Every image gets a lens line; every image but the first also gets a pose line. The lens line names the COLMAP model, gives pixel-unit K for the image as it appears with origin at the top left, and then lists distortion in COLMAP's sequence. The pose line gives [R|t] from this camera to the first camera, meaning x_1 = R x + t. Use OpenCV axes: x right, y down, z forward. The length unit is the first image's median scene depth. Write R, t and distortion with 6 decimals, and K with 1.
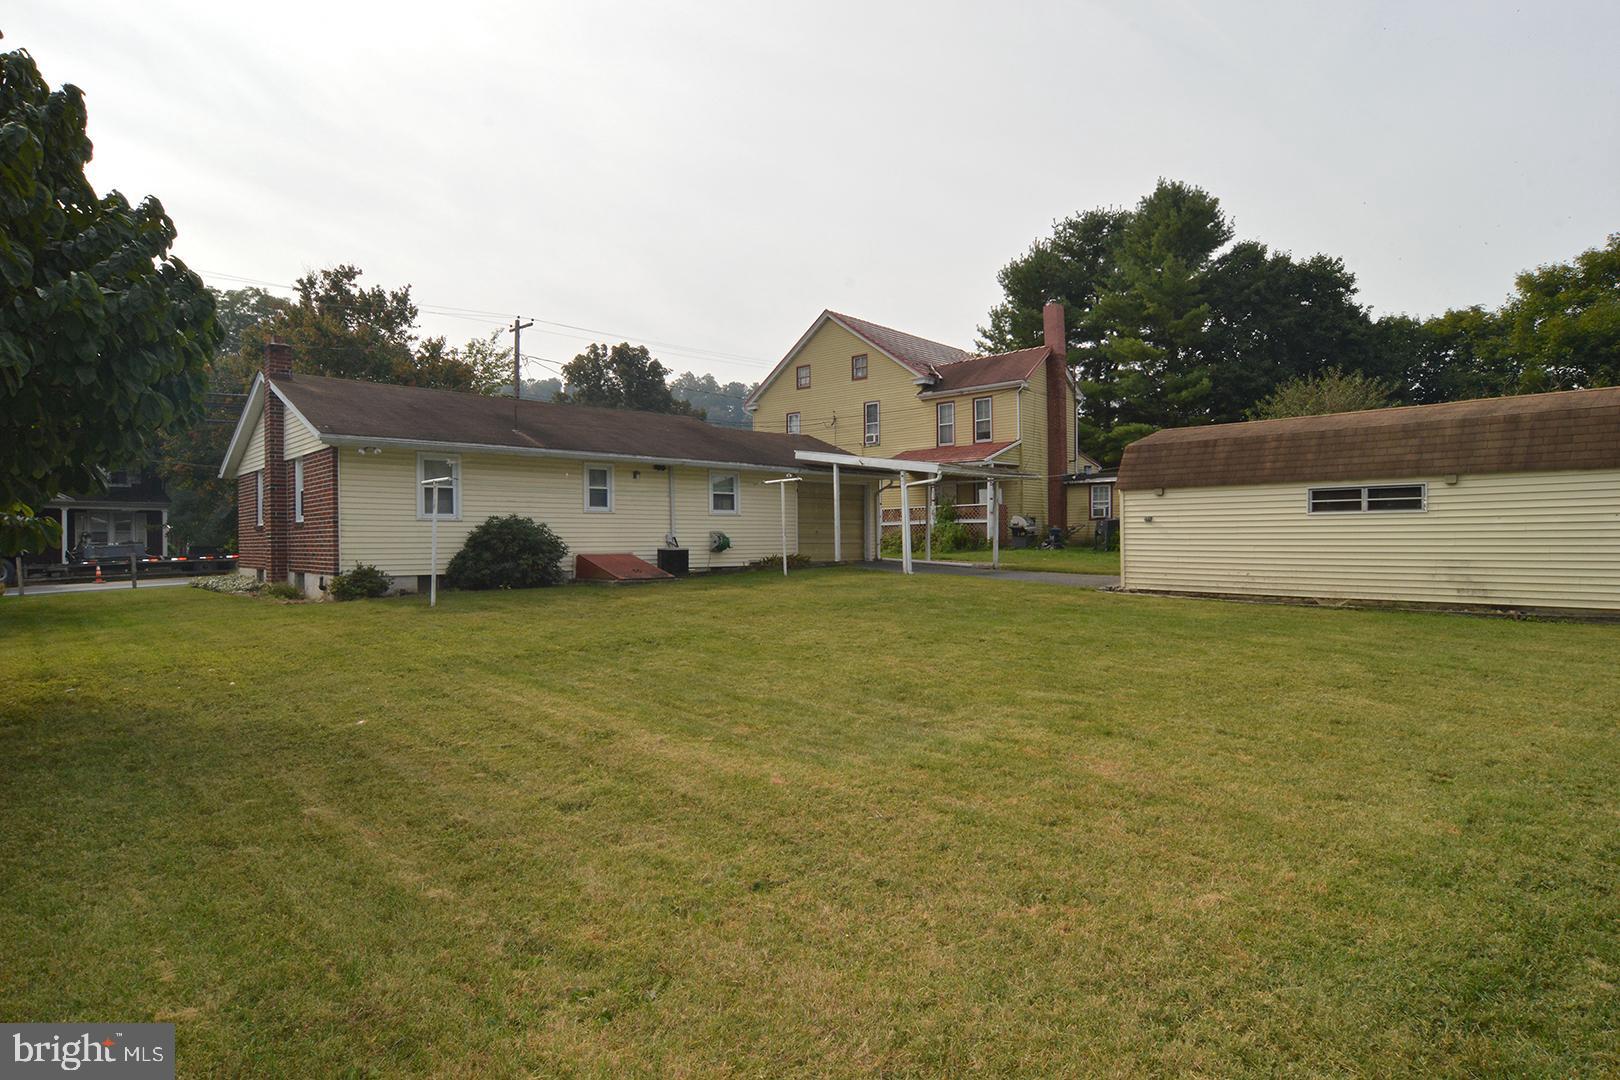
lens RADIAL K [[879.0, 0, 809.4], [0, 879.0, 544.5], [0, 0, 1]] dist [-0.003454, -0.014304]
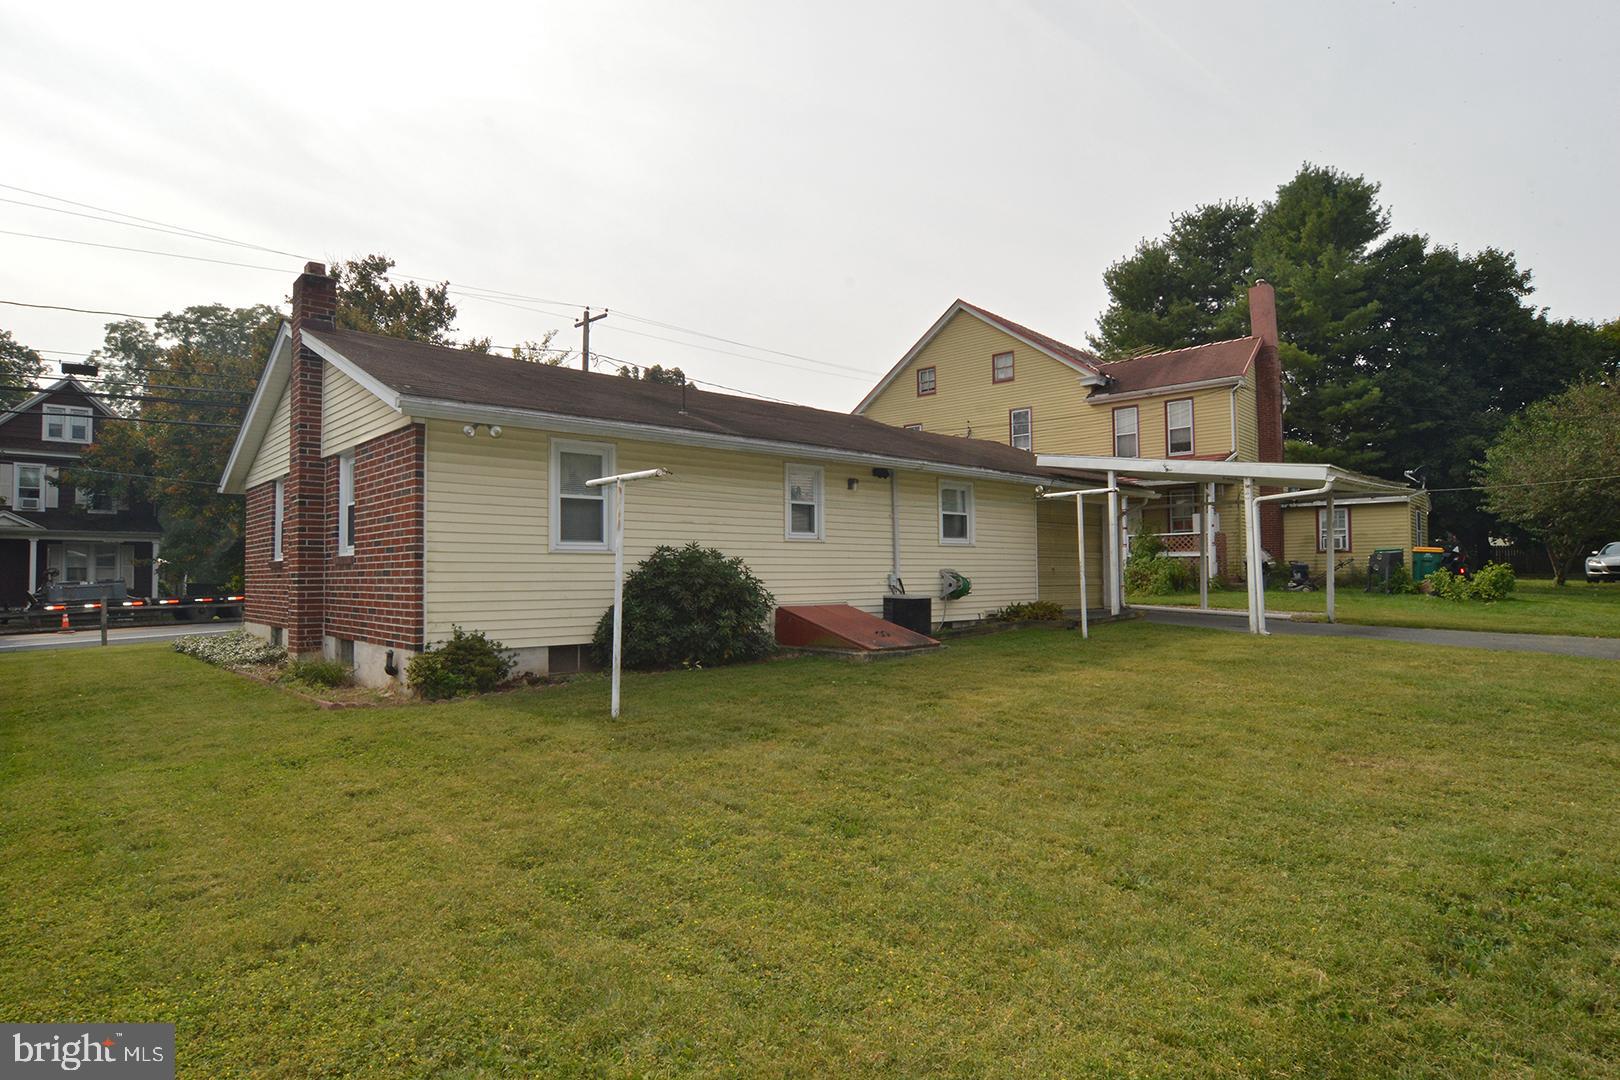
lens RADIAL K [[879.0, 0, 809.4], [0, 879.0, 544.5], [0, 0, 1]] dist [-0.003454, -0.014304]
pose [[0.999995, -0.000591, -0.002987, -0.125528], [0.000477, 0.999269, -0.038232, -0.004890], [0.003008, 0.038230, 0.999264, 0.190194]]
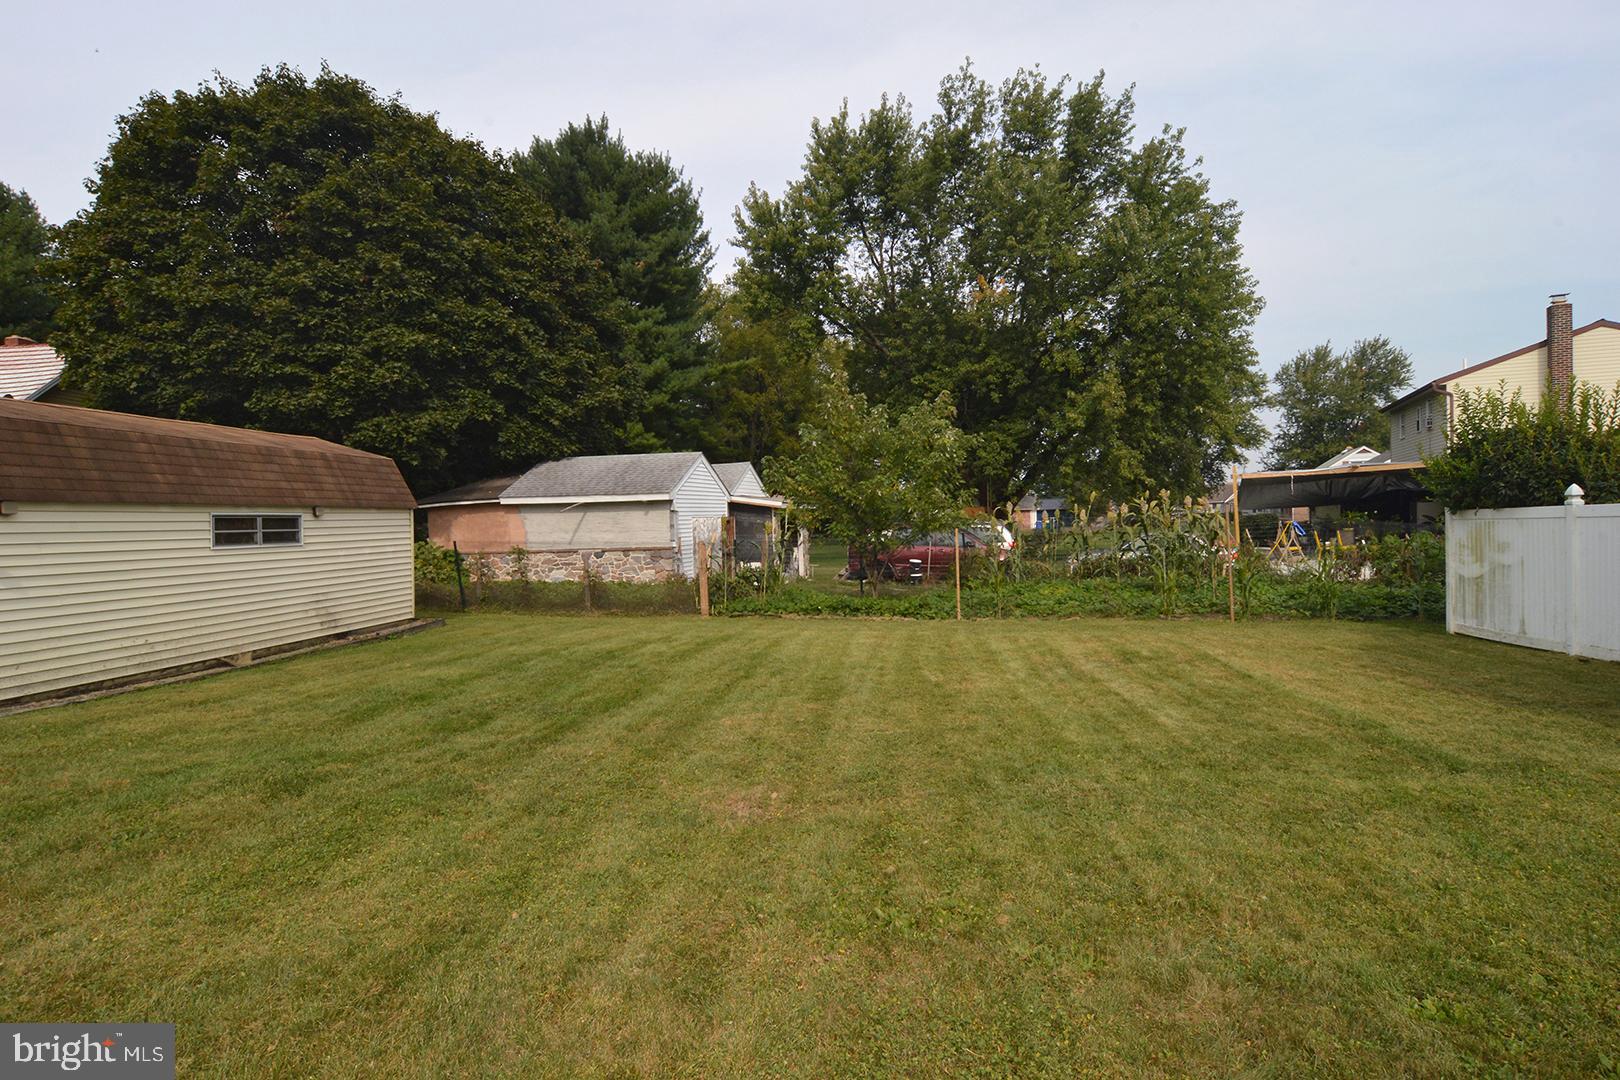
lens RADIAL K [[879.0, 0, 809.4], [0, 879.0, 544.5], [0, 0, 1]] dist [-0.003454, -0.014304]
pose [[-0.667494, -0.001915, 0.744613, -0.129294], [0.030868, 0.999066, 0.030241, -0.017675], [-0.743975, 0.043171, -0.666811, 0.437623]]
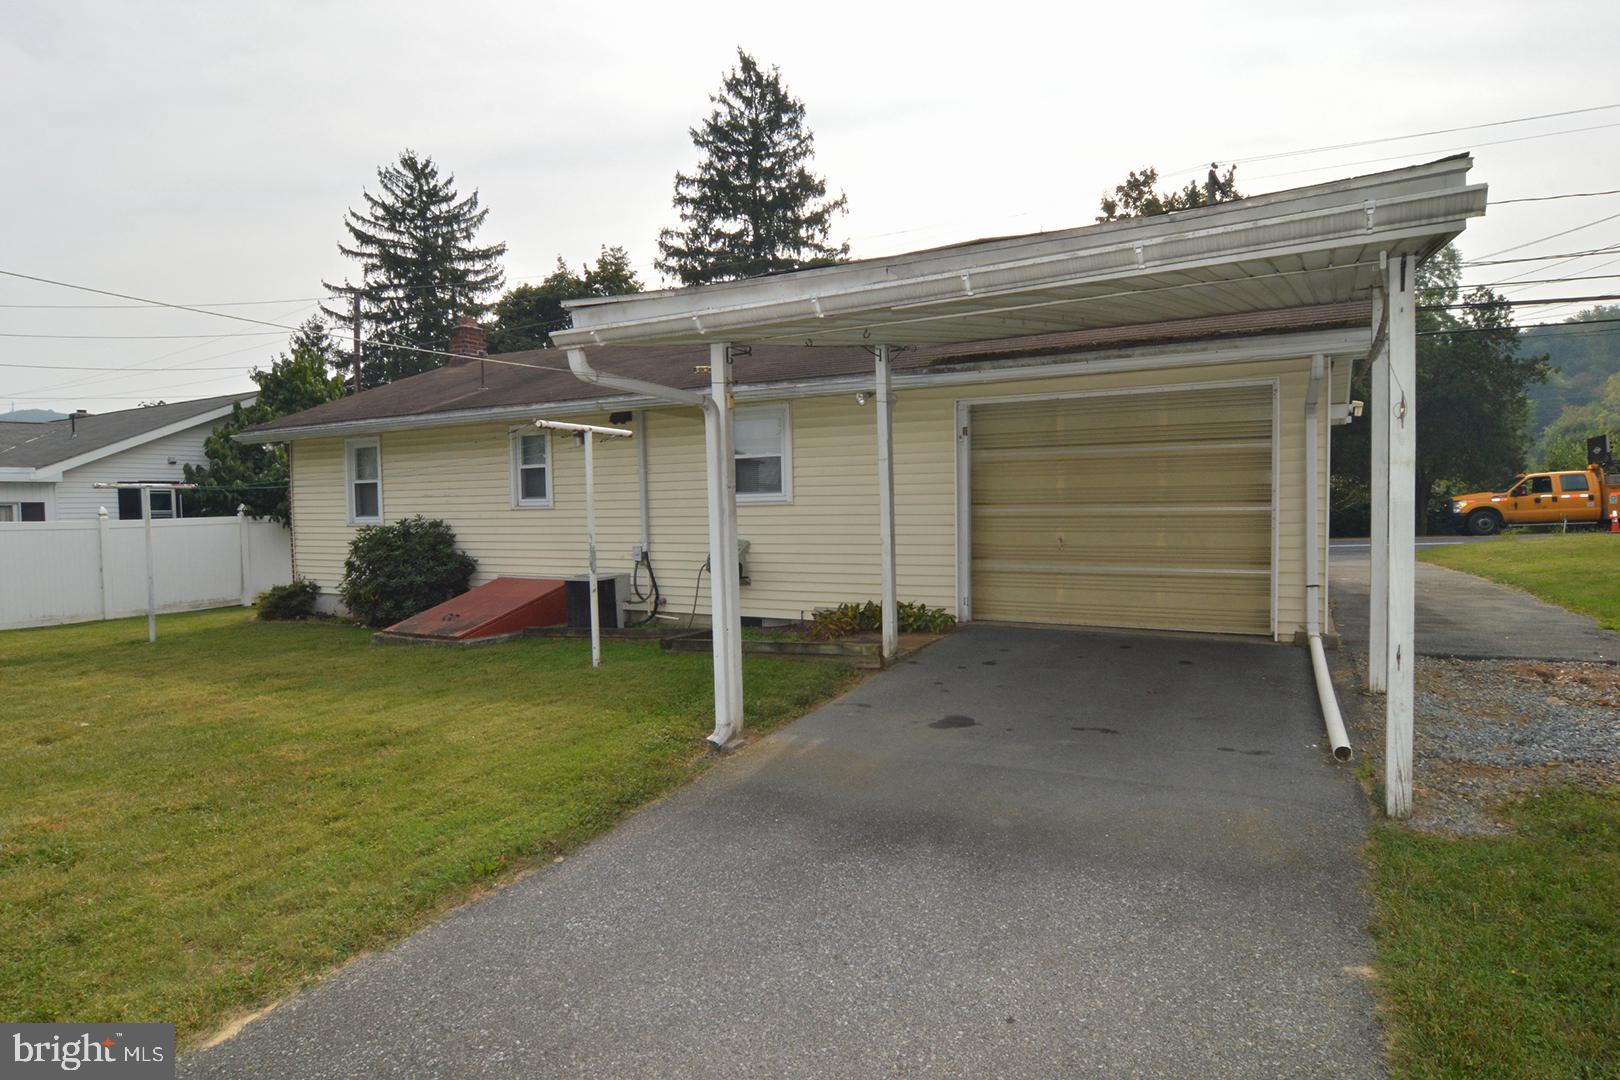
lens RADIAL K [[899.9, 0, 810.0], [0, 899.9, 540.0], [0, 0, 1]] dist [-0.003388, -0.015671]
pose [[0.319088, 0.038886, -0.946927, 0.212296], [0.012233, 0.998906, 0.045142, -0.021543], [0.947646, -0.025988, 0.318263, 0.528723]]
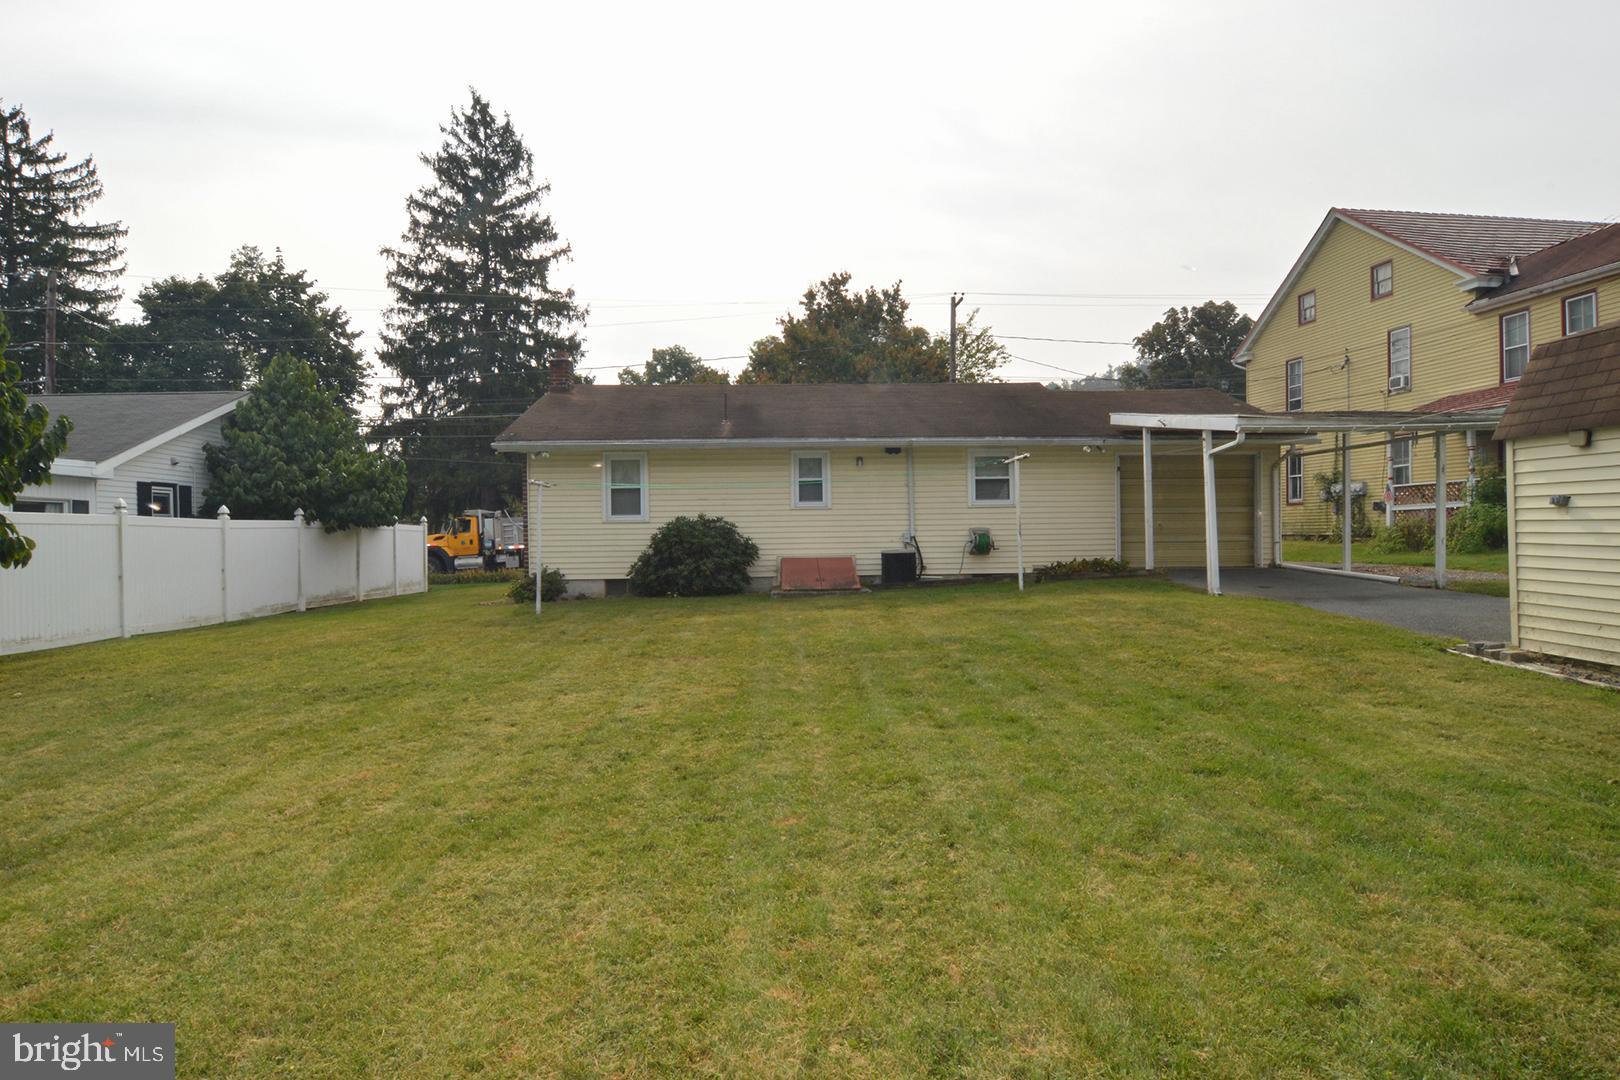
lens RADIAL K [[899.9, 0, 810.0], [0, 899.9, 540.0], [0, 0, 1]] dist [-0.003388, -0.015671]
pose [[0.763837, -0.000413, -0.645409, 0.172823], [0.006603, 0.999952, 0.007175, -0.006584], [0.645375, -0.009742, 0.763804, 0.179757]]
